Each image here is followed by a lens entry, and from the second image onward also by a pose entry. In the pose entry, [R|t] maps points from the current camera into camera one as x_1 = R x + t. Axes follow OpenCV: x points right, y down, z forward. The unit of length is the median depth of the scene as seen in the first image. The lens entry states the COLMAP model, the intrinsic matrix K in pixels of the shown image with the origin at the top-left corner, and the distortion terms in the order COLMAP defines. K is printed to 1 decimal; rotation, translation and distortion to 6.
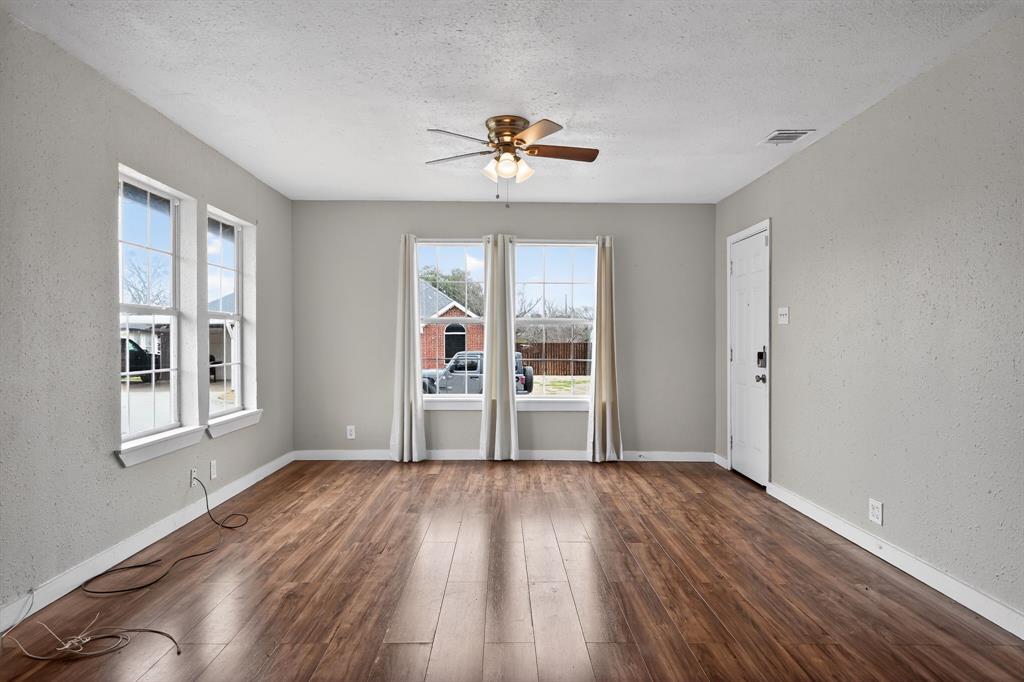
lens RADIAL K [[665.2, 0, 507.6], [0, 665.2, 339.6], [0, 0, 1]] dist [-0.003239, -0.000361]
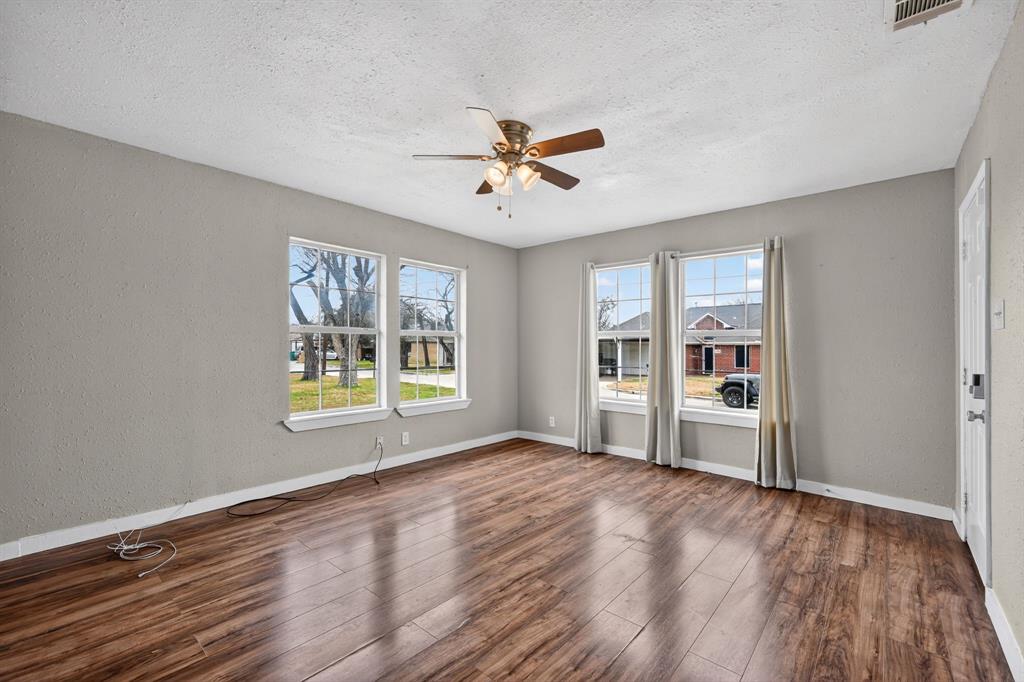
lens RADIAL K [[427.5, 0, 515.0], [0, 427.5, 345.0], [0, 0, 1]] dist [-0.002139, 0.000583]
pose [[0.748891, -0.000681, -0.662693, 0.297831], [-0.005077, 0.999964, -0.006765, -0.003980], [0.662674, 0.008431, 0.748861, 0.373898]]
